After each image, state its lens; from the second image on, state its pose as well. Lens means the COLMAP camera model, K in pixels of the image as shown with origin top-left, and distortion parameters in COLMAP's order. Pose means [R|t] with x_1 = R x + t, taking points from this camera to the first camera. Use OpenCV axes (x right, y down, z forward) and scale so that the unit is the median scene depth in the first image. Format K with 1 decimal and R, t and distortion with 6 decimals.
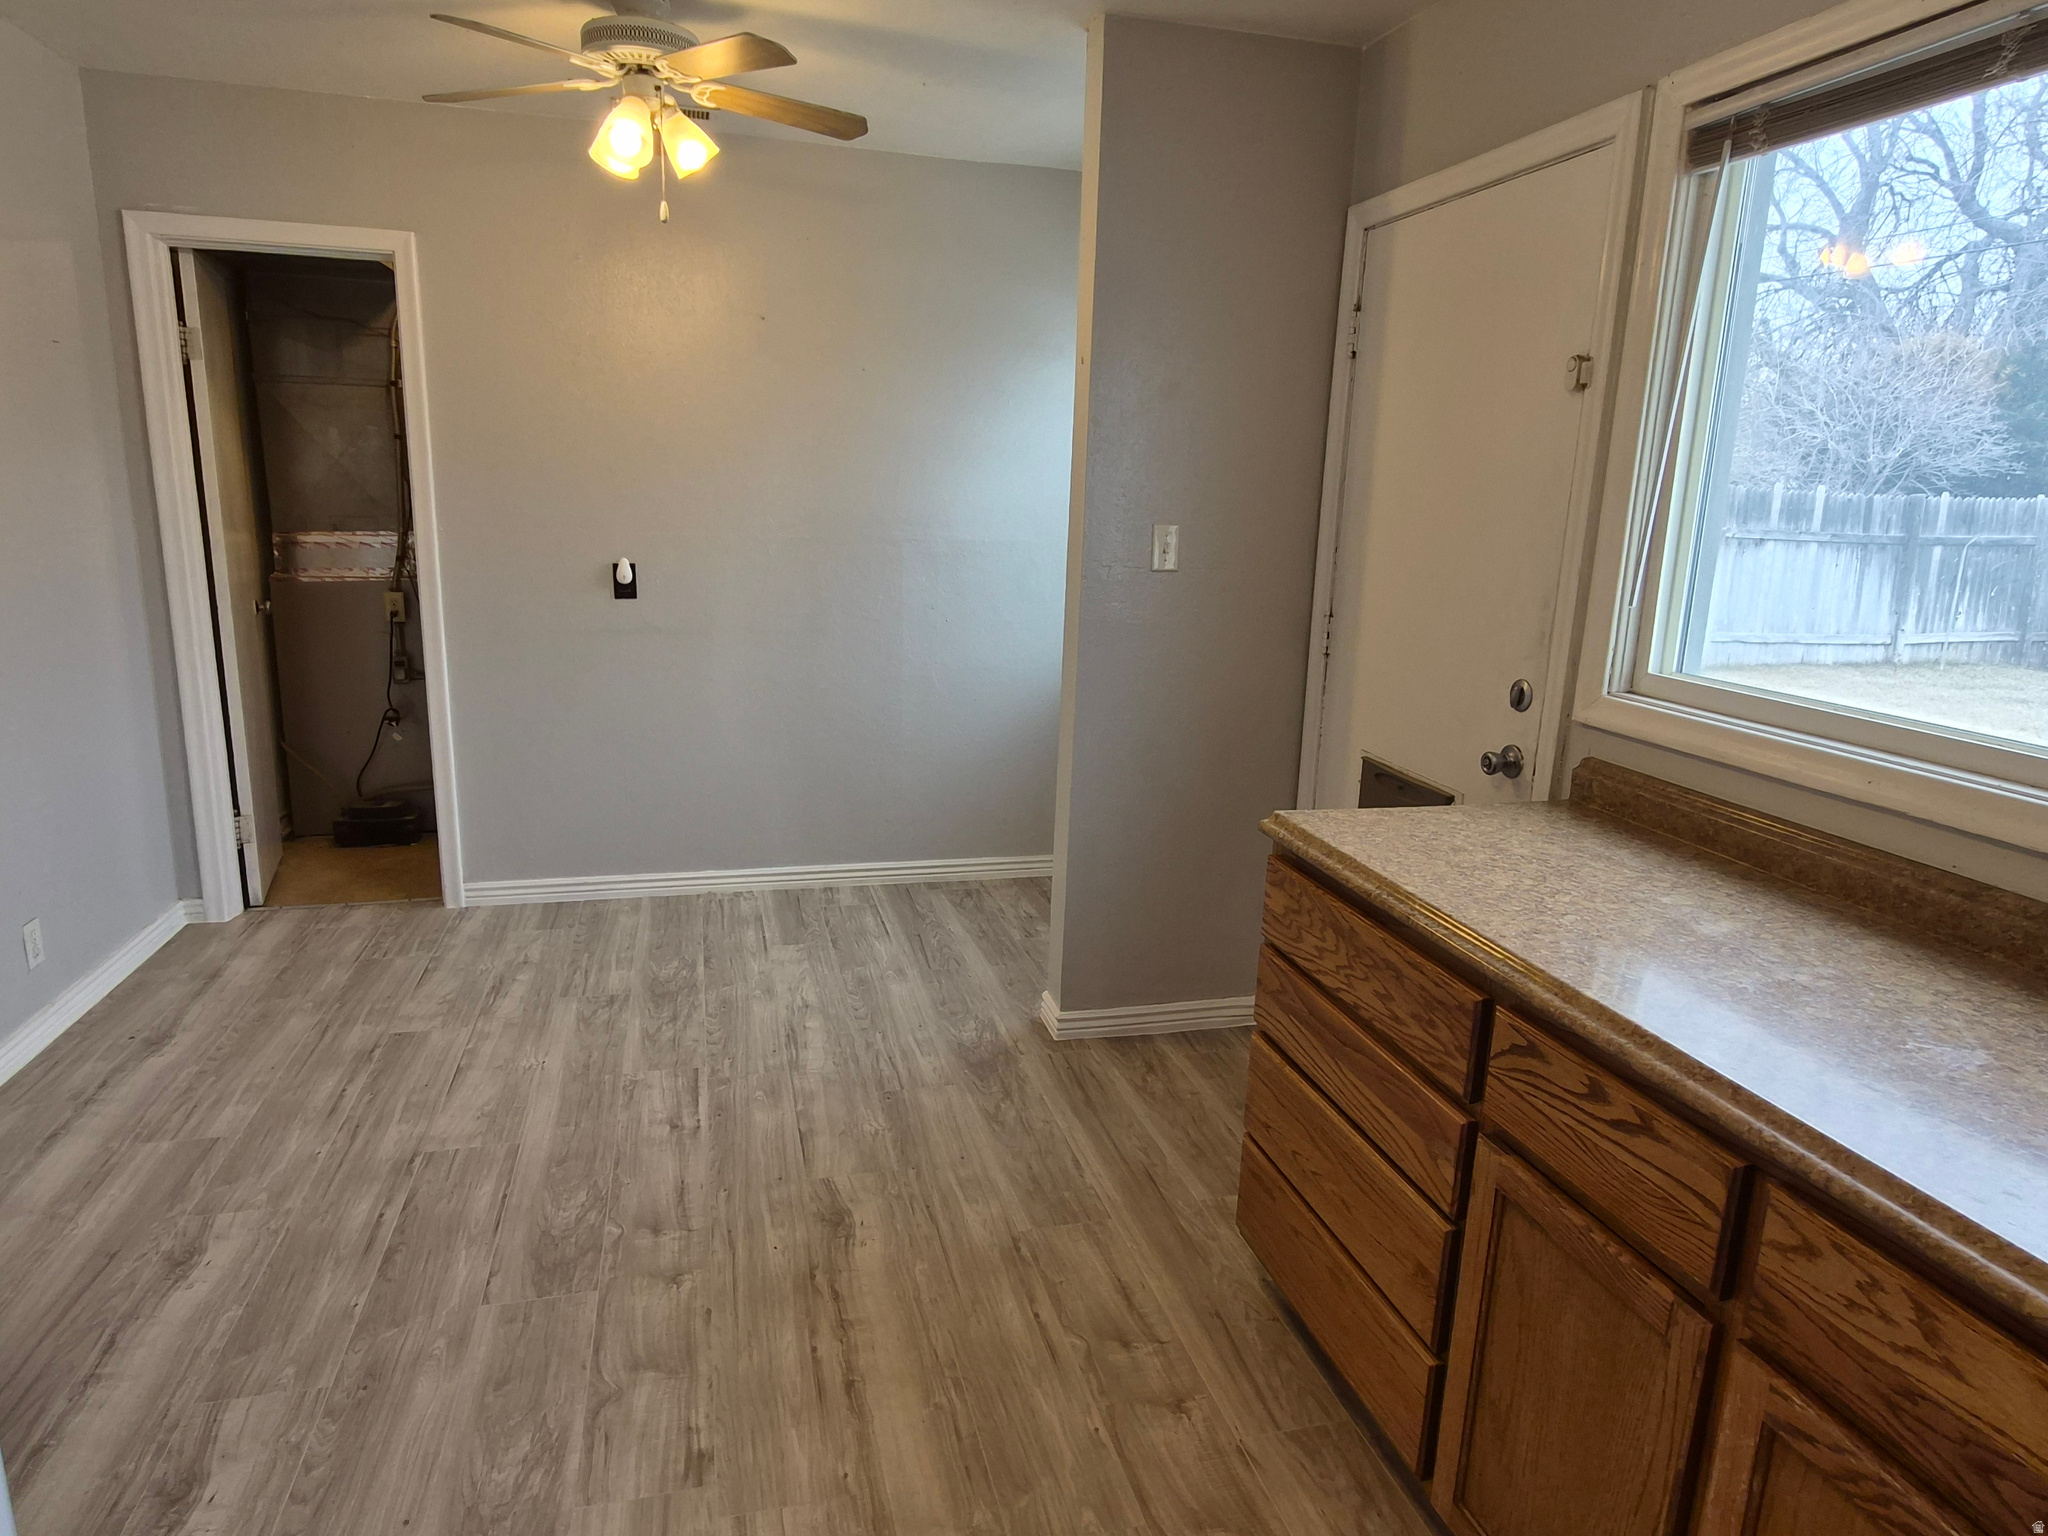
lens RADIAL K [[1195.0, 0, 1014.5], [0, 1195.0, 753.1], [0, 0, 1]] dist [0.003456, -0.002495]
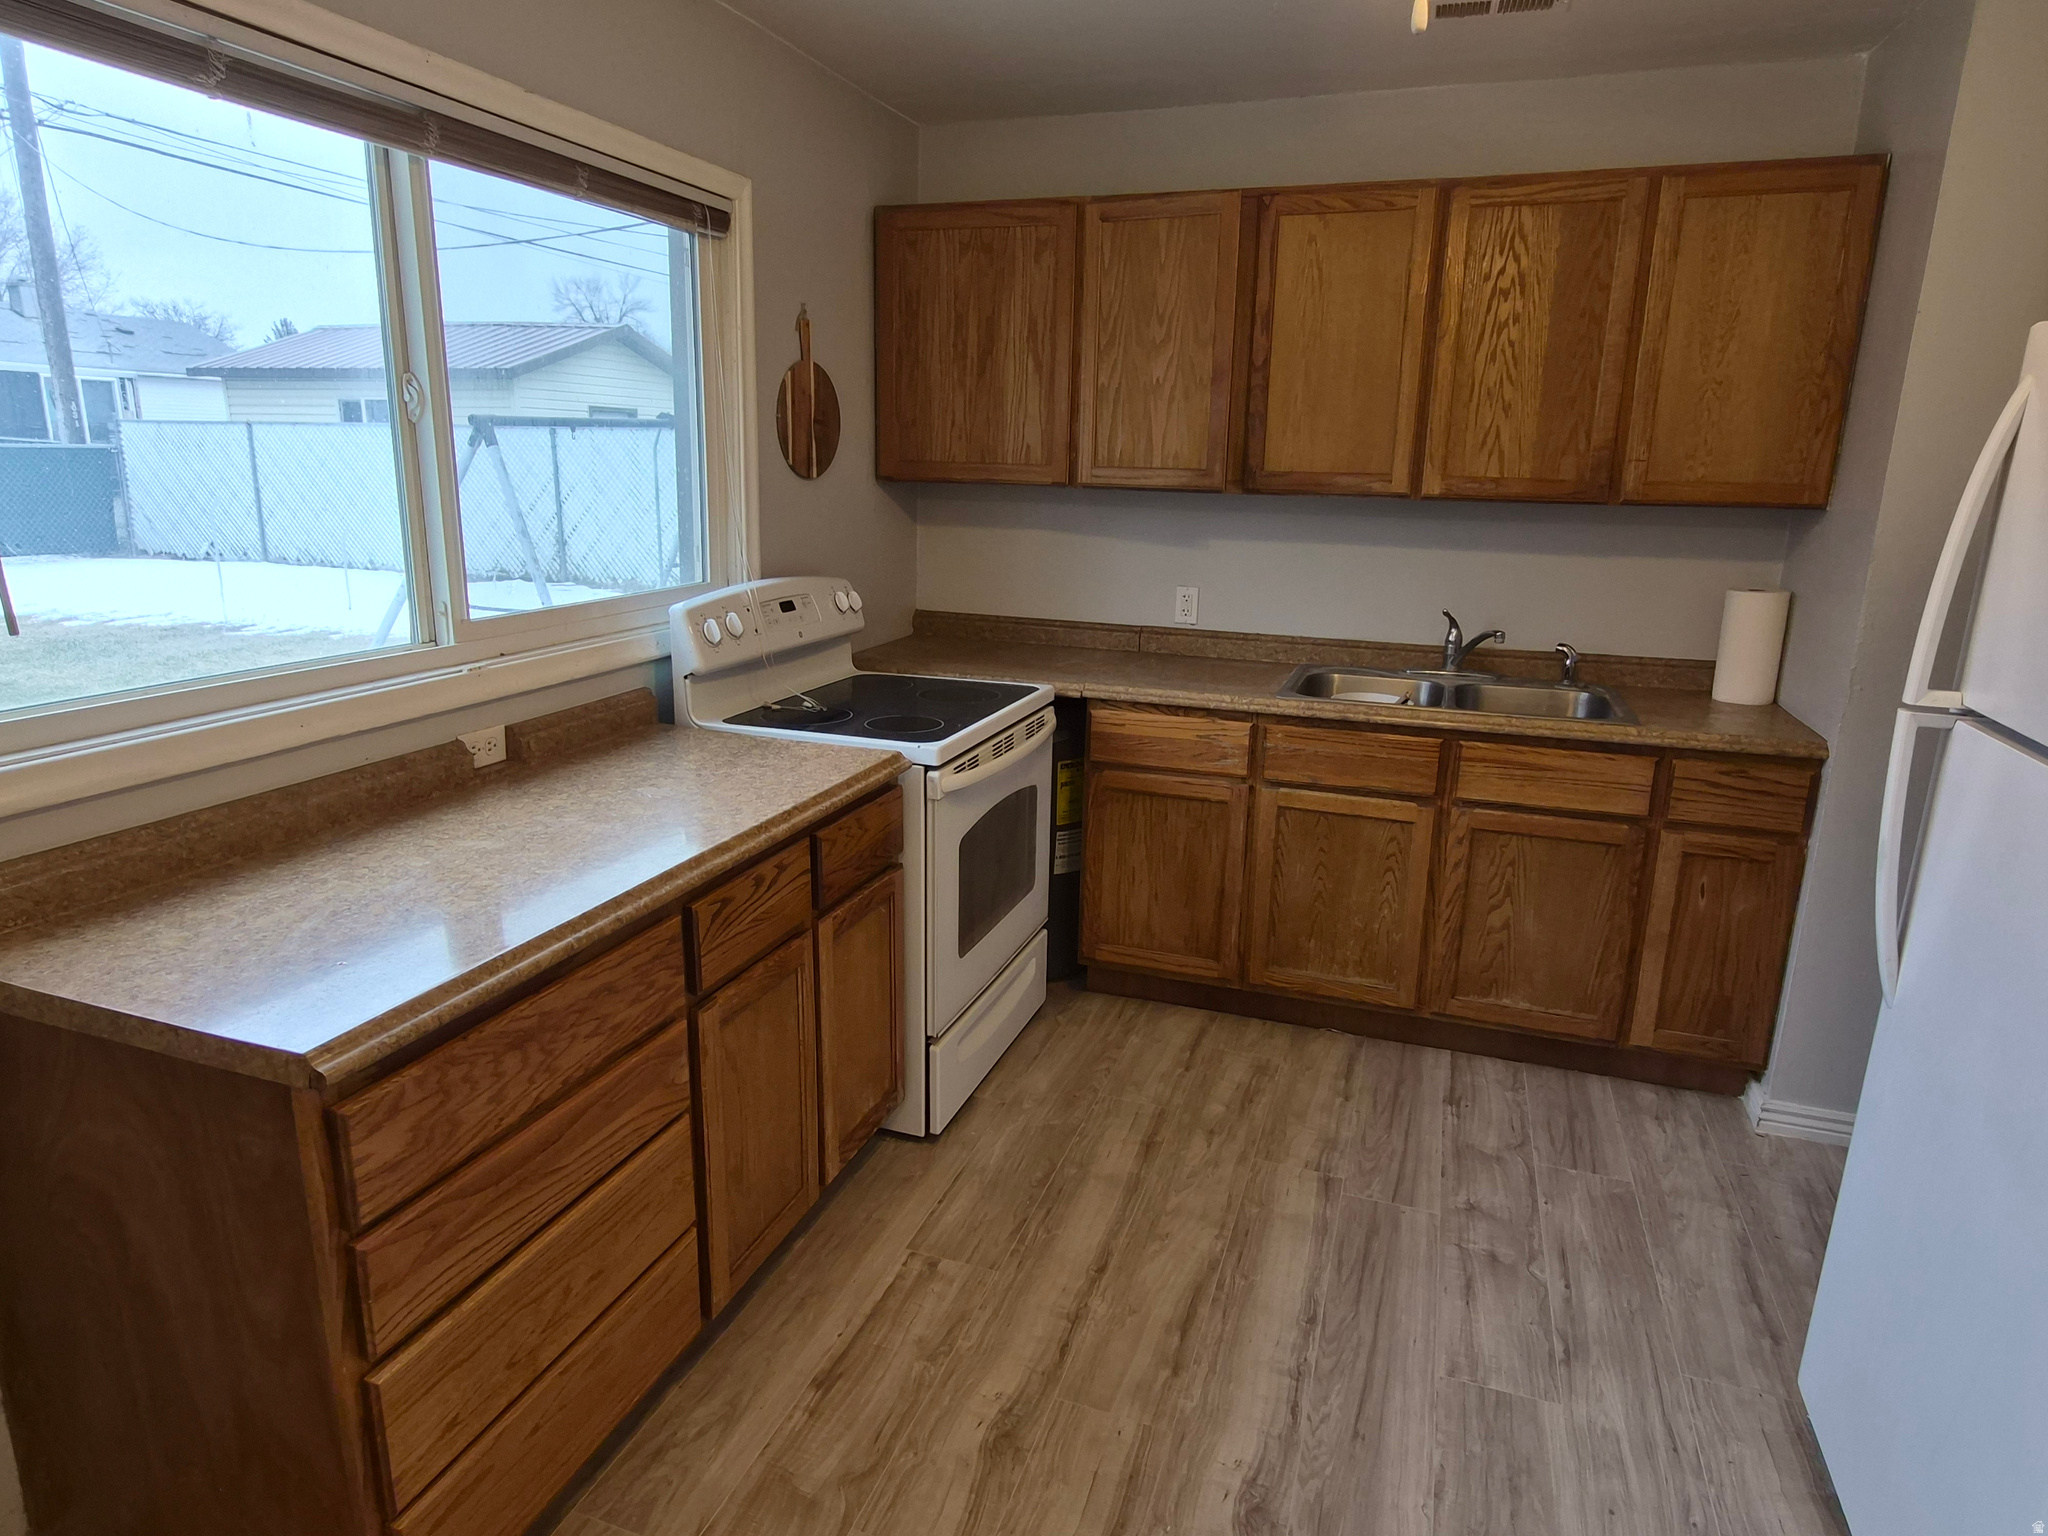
lens RADIAL K [[1195.0, 0, 1015.3], [0, 1195.0, 753.2], [0, 0, 1]] dist [0.003456, -0.002495]
pose [[-0.823417, -0.183322, 0.537008, -0.375535], [0.078332, 0.900591, 0.427550, -0.322475], [-0.562004, 0.394117, -0.727202, 1.232906]]
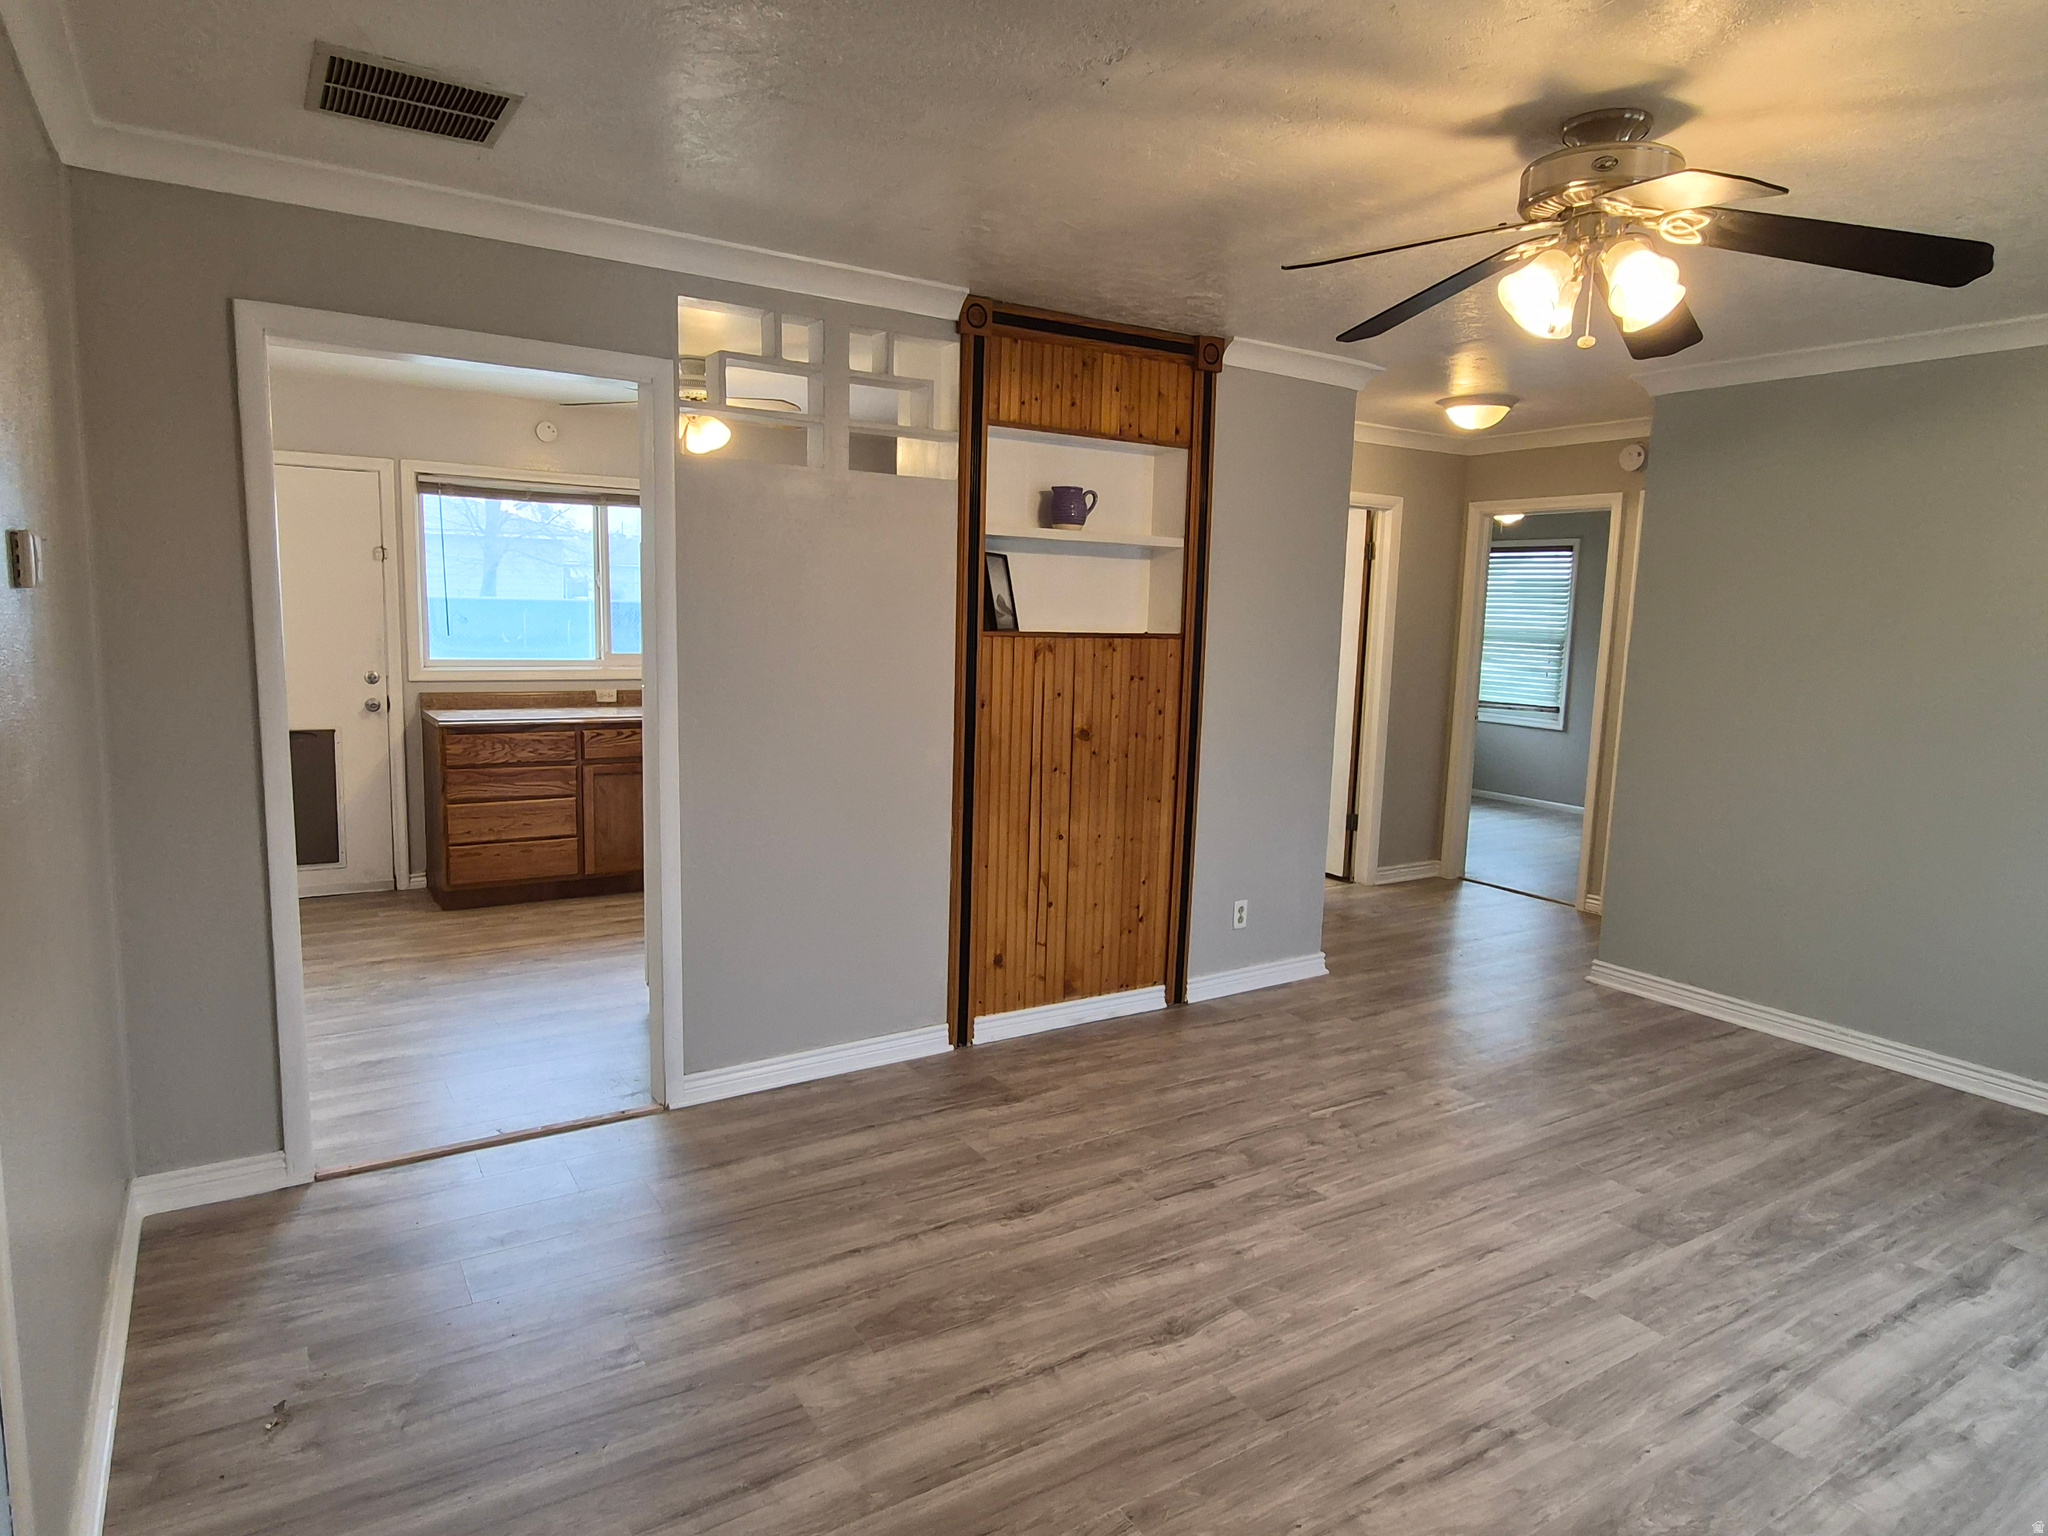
lens RADIAL K [[1205.4, 0, 1016.7], [0, 1205.4, 771.5], [0, 0, 1]] dist [-0.000906, -0.005351]
pose [[-0.314080, -0.169314, 0.934177, -2.895735], [0.169177, 0.958240, 0.230554, -0.258457], [-0.934202, 0.230454, -0.272320, 0.576877]]
